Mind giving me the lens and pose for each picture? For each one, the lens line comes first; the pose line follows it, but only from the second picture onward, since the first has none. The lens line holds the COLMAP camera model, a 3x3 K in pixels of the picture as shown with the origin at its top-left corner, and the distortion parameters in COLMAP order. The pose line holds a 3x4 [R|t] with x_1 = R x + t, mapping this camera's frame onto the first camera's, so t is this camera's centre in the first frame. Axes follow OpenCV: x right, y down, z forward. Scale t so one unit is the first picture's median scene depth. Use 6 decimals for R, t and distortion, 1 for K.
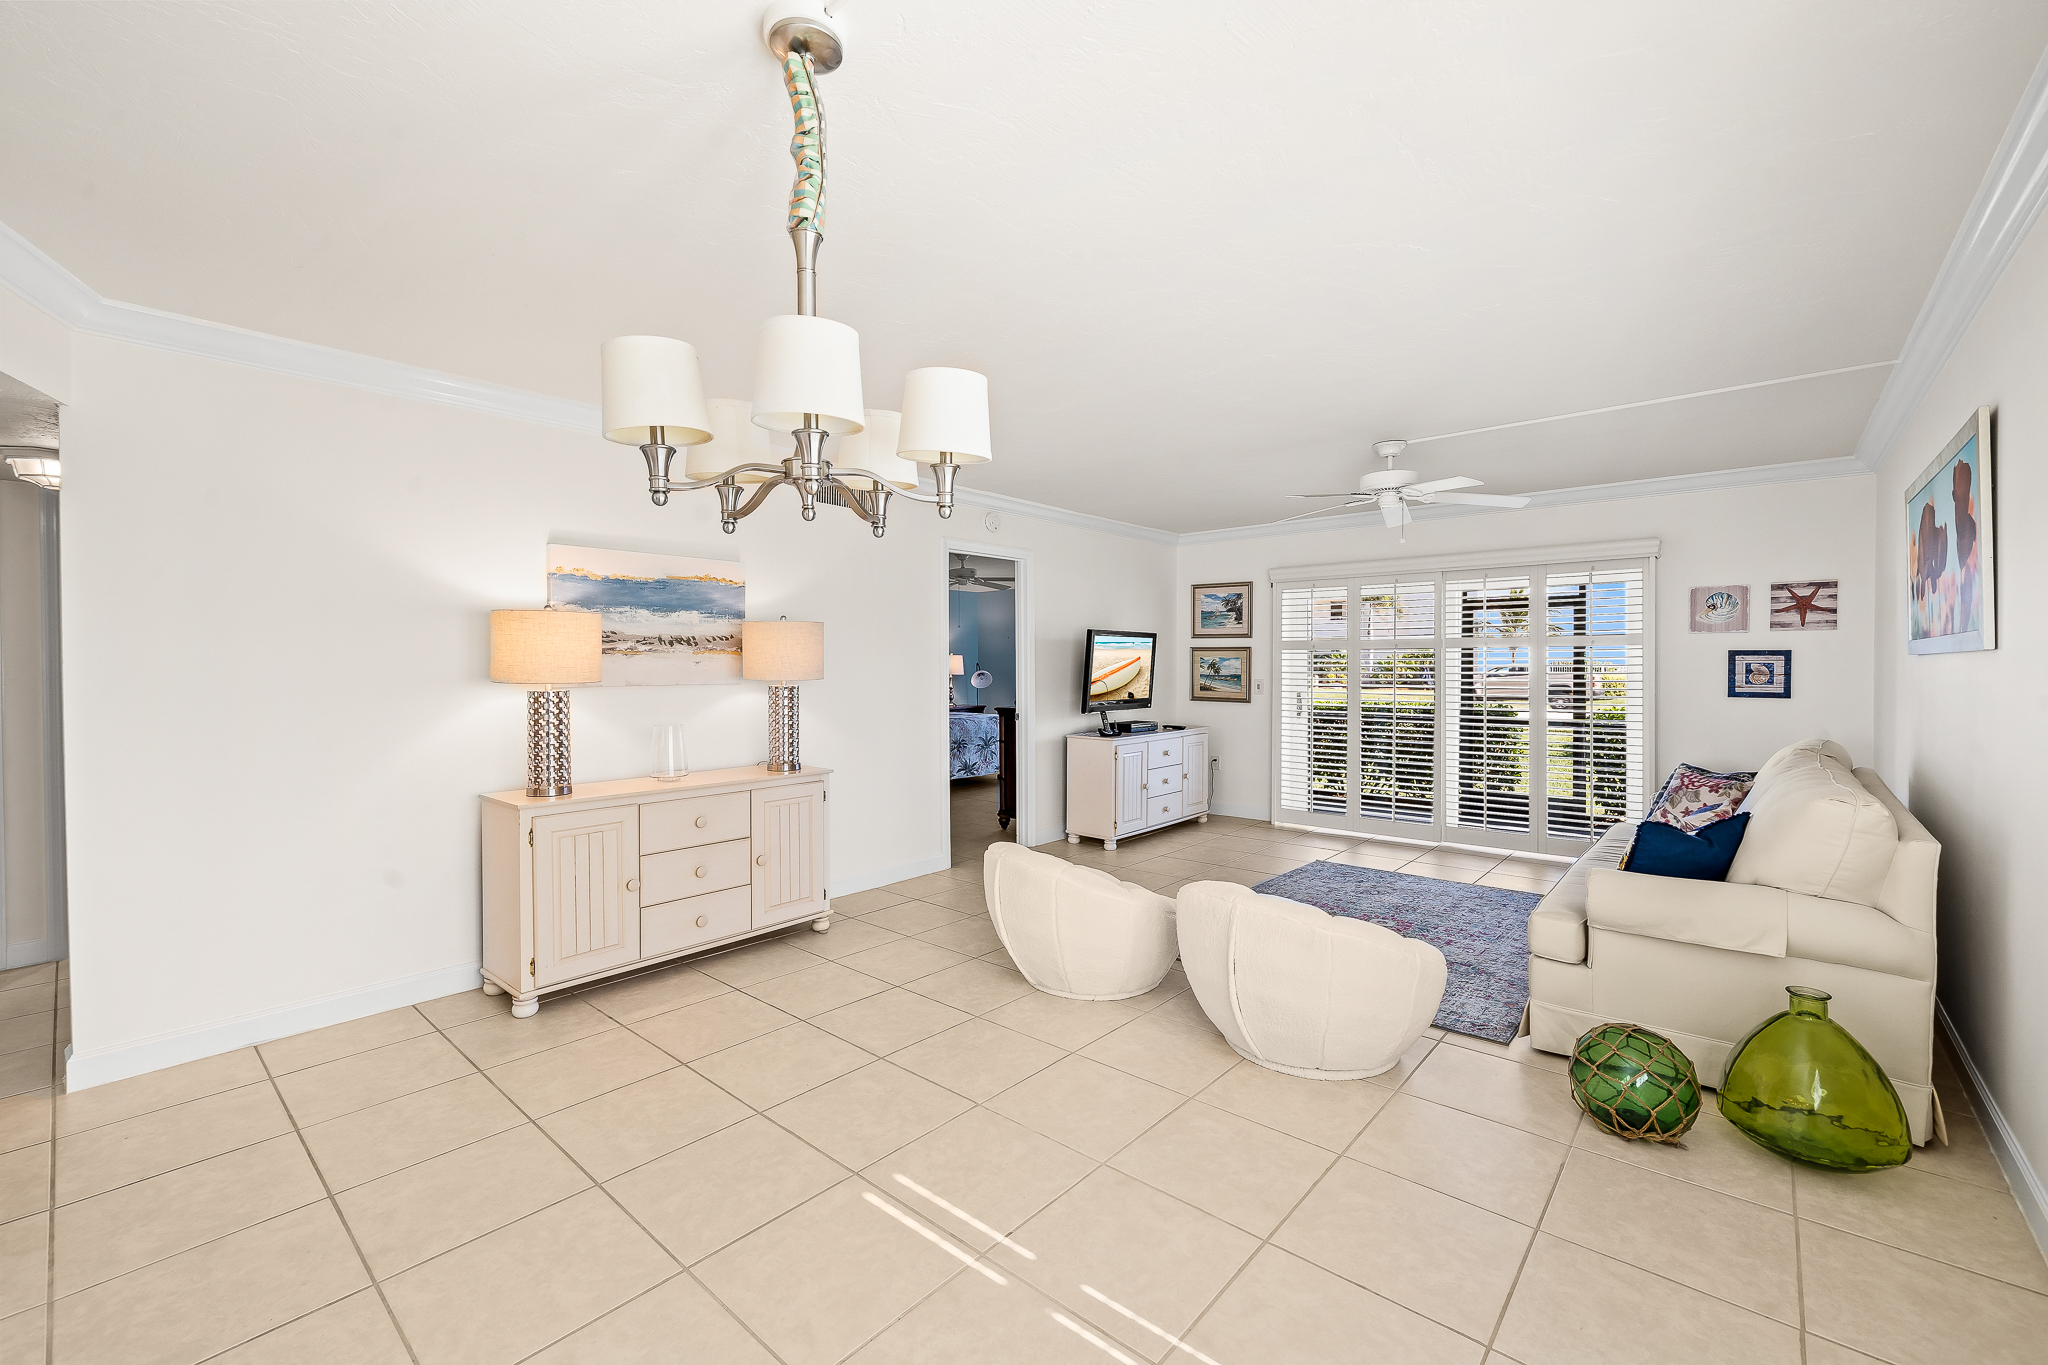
lens RADIAL K [[845.9, 0, 1024.0], [0, 845.9, 678.4], [0, 0, 1]] dist [-0.002412, -0.000479]
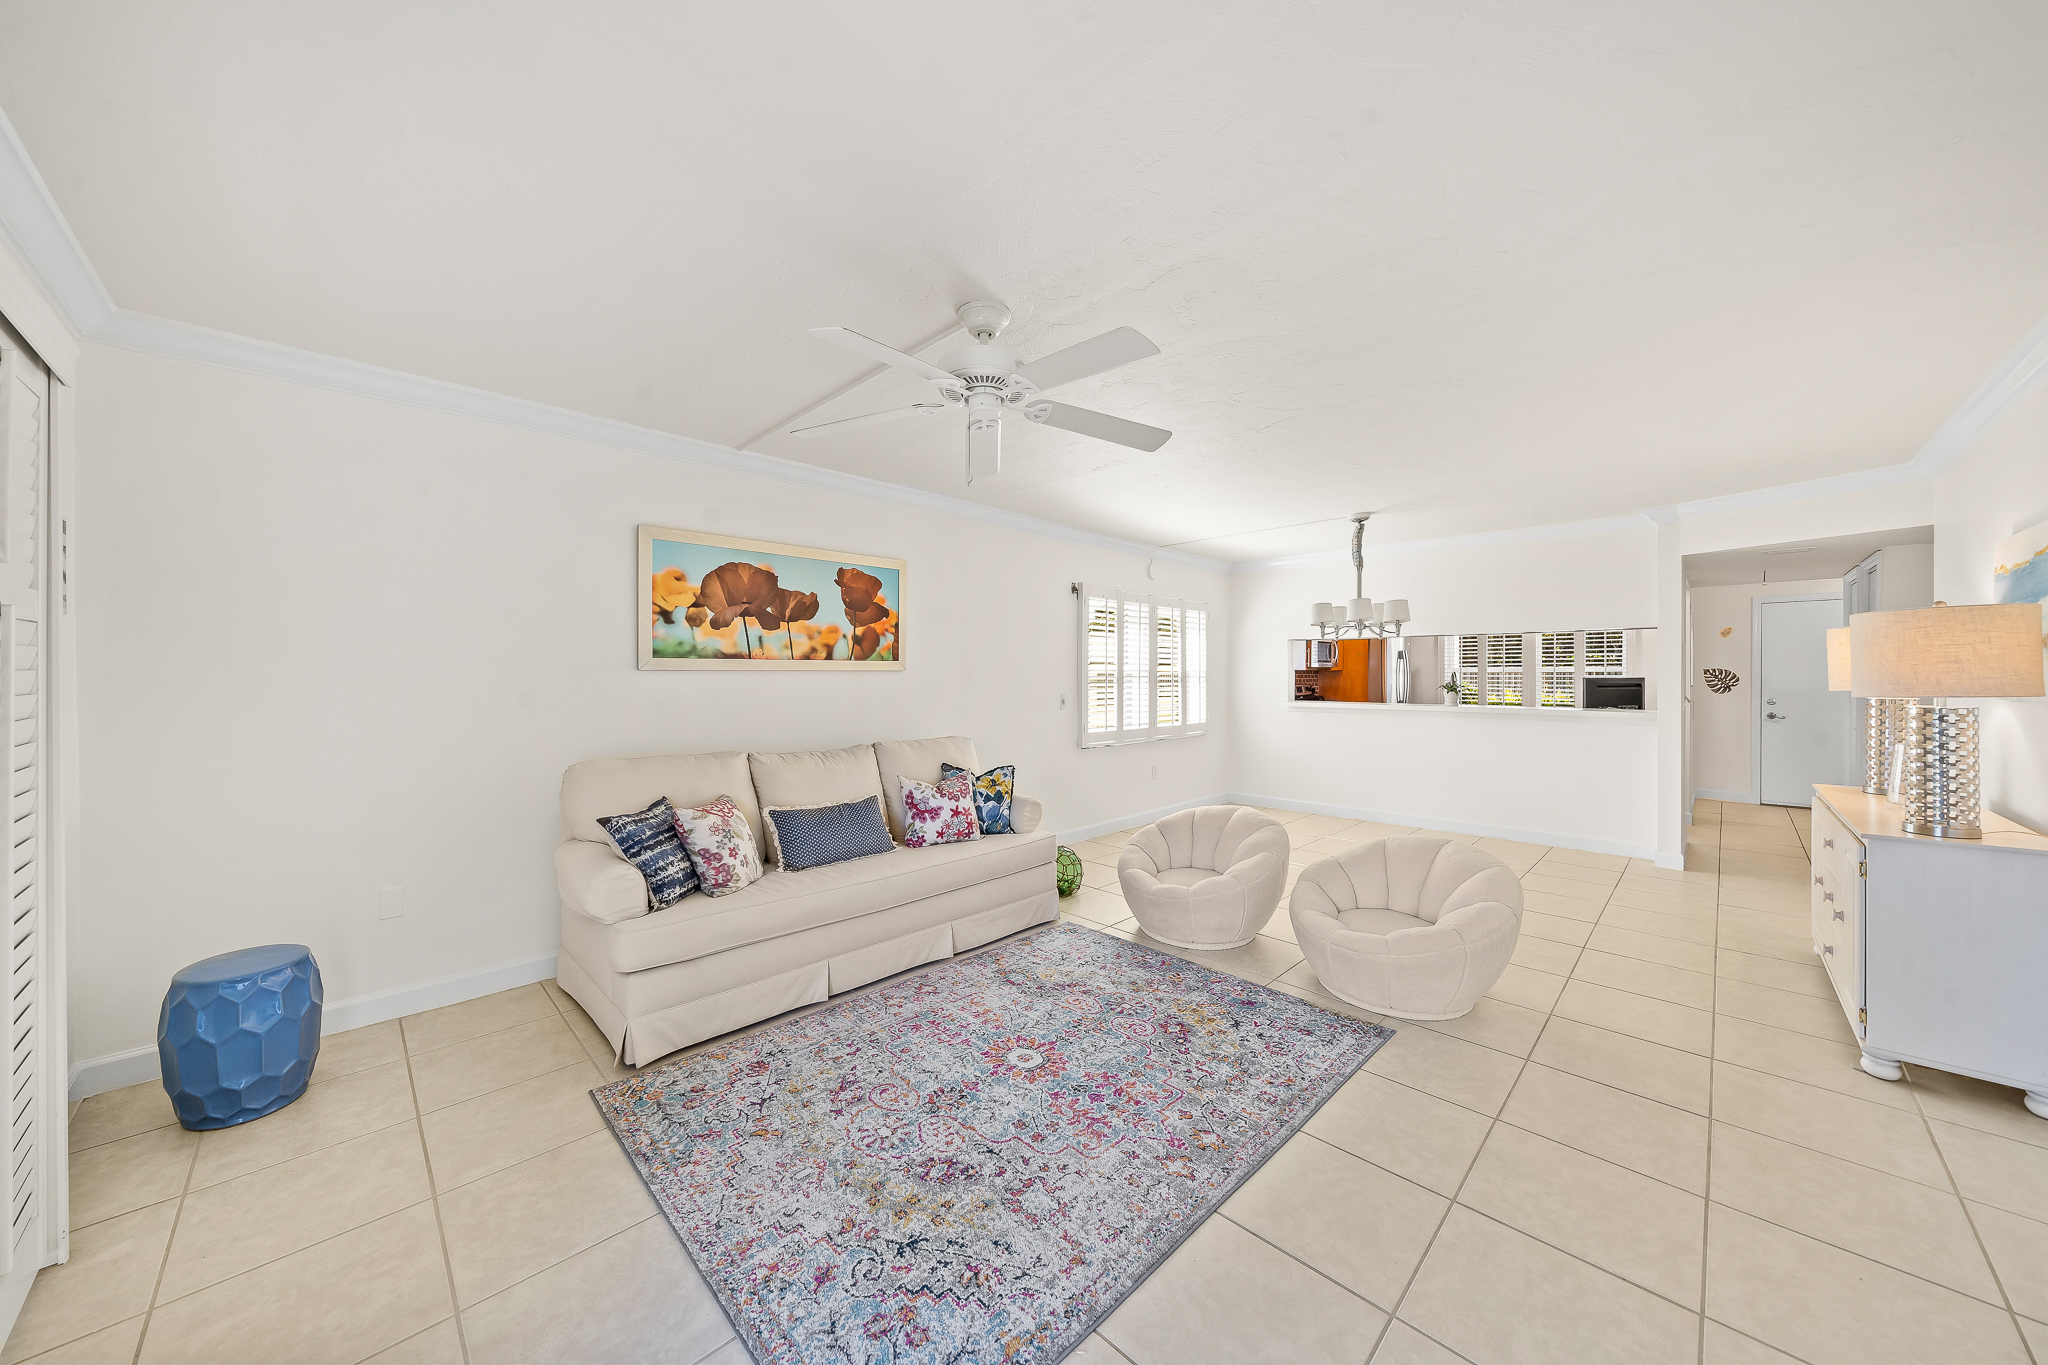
lens RADIAL K [[702.1, 0, 1024.0], [0, 702.1, 682.5], [0, 0, 1]] dist [-0.001402, -0.000028]
pose [[-0.997688, 0.002815, 0.067897, 0.273534], [0.004625, 0.999638, 0.026519, -0.019756], [-0.067798, 0.026772, -0.997340, 1.104667]]
